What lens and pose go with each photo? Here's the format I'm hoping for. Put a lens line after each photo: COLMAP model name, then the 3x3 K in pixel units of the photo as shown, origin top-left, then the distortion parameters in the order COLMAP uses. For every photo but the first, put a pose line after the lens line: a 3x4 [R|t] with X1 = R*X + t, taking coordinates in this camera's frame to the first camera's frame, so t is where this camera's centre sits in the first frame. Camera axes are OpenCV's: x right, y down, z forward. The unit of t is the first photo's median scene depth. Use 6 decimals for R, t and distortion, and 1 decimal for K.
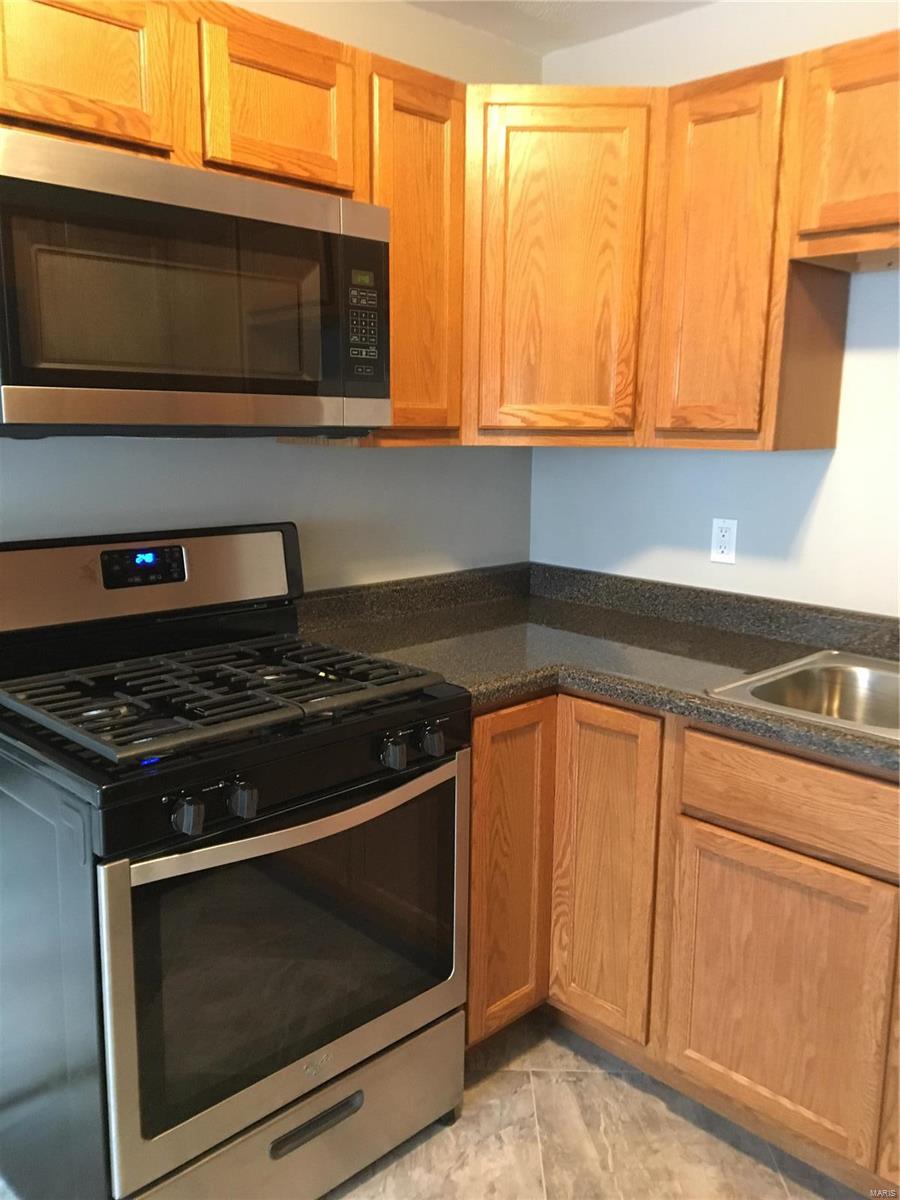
lens RADIAL K [[1026.0, 0, 446.4], [0, 1026.0, 600.7], [0, 0, 1]] dist [0.117579, -0.160644]
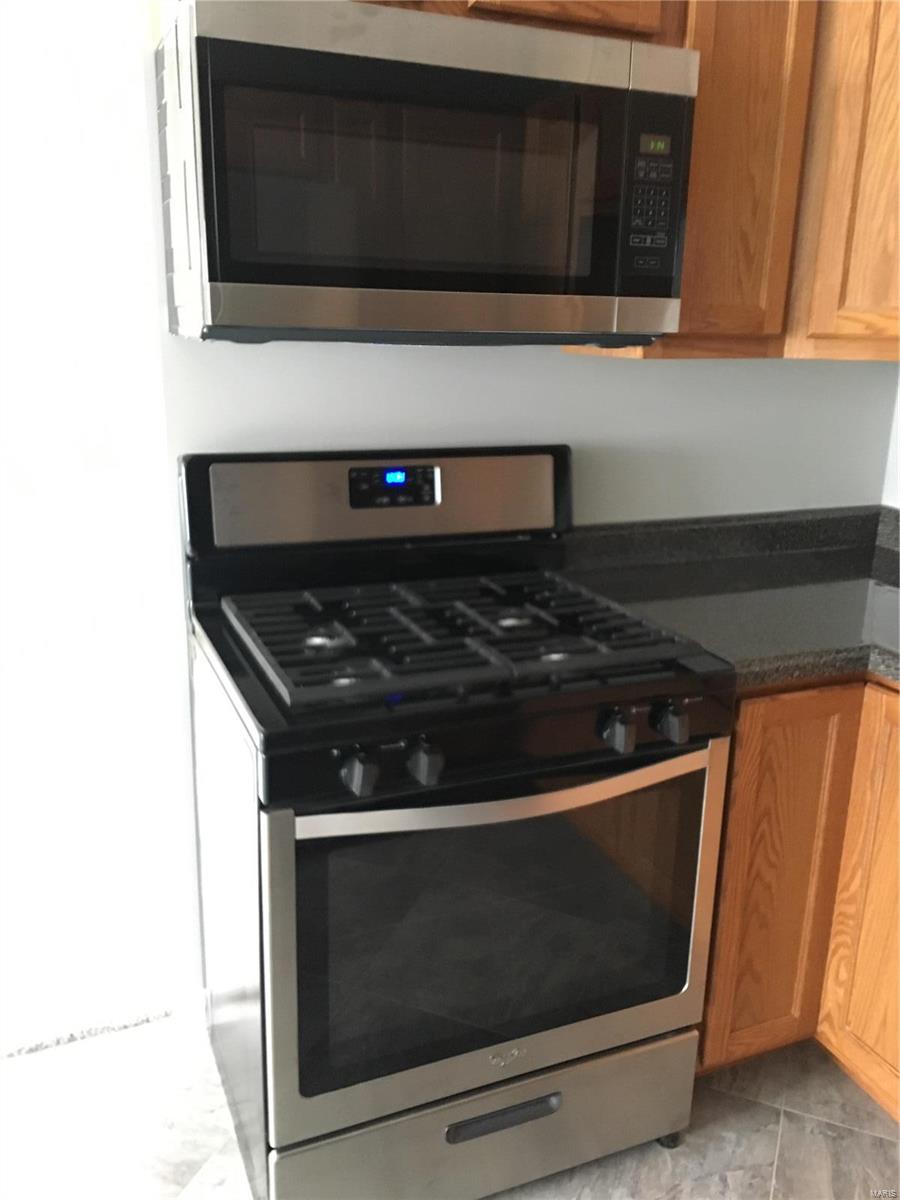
lens RADIAL K [[1007.0, 0, 447.6], [0, 1007.0, 608.4], [0, 0, 1]] dist [0.078764, -0.103134]
pose [[0.926087, 0.111339, -0.360509, 0.089092], [-0.076630, 0.991059, 0.109227, -0.026599], [0.369447, -0.073528, 0.926338, 0.168998]]
